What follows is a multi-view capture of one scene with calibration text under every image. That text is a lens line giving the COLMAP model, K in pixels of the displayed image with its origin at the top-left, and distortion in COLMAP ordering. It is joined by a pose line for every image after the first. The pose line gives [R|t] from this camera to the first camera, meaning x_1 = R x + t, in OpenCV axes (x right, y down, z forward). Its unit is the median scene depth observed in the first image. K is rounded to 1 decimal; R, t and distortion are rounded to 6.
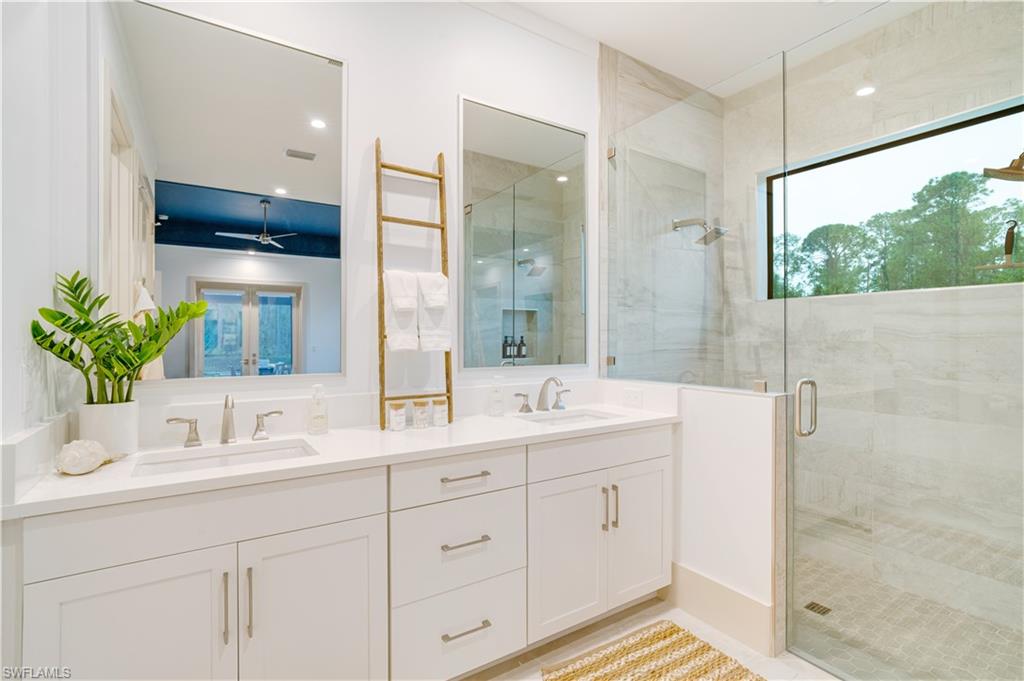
lens RADIAL K [[480.5, 0, 516.7], [0, 480.5, 344.8], [0, 0, 1]] dist [-0.017477, 0.001216]
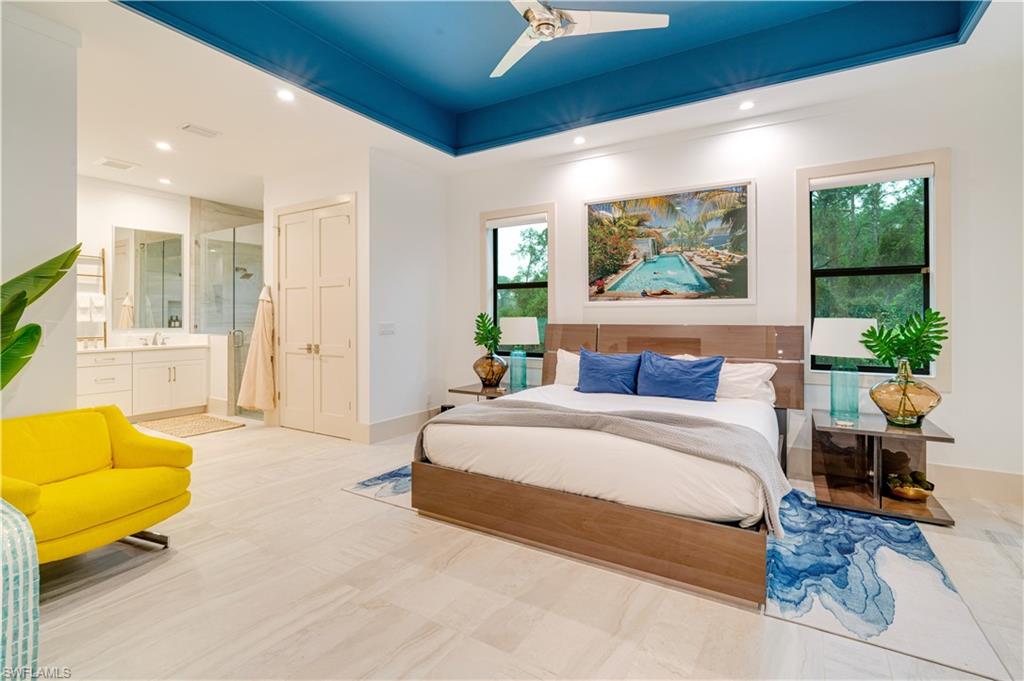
lens RADIAL K [[480.5, 0, 515.3], [0, 480.5, 317.4], [0, 0, 1]] dist [-0.017477, 0.001216]
pose [[0.902922, -0.001405, 0.429803, 0.842613], [0.006040, 0.999937, -0.009419, 0.027886], [-0.429763, 0.011100, 0.902873, -2.568921]]
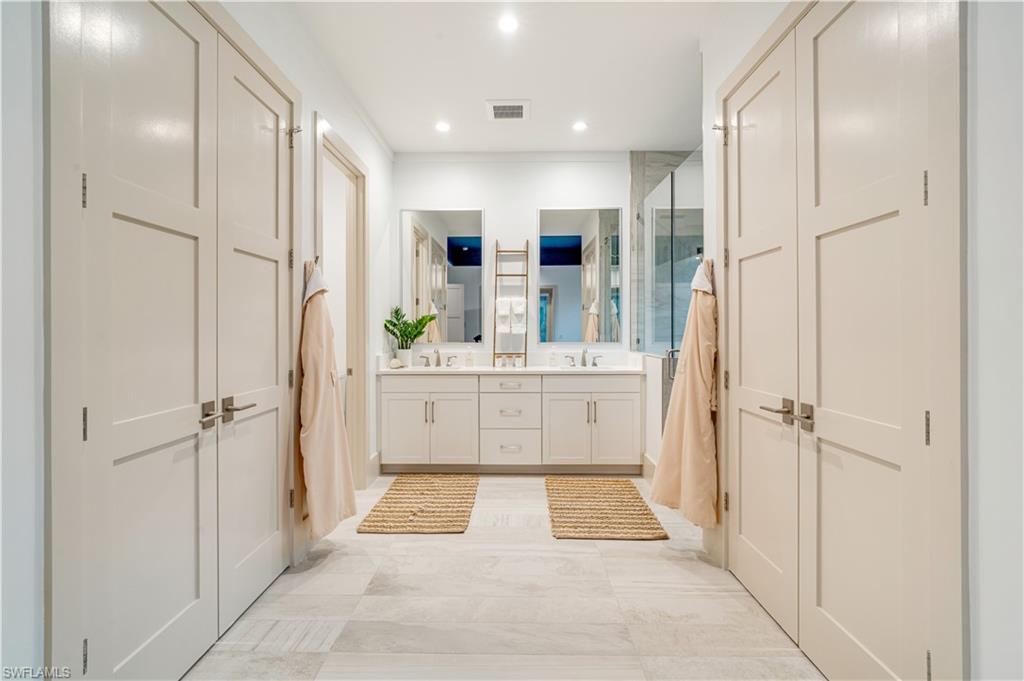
lens RADIAL K [[480.5, 0, 507.9], [0, 480.5, 330.8], [0, 0, 1]] dist [-0.017477, 0.001216]
pose [[0.827607, 0.000013, -0.561308, 1.021621], [-0.003535, 0.999980, -0.005189, 0.011760], [0.561297, 0.006278, 0.827591, -0.847136]]
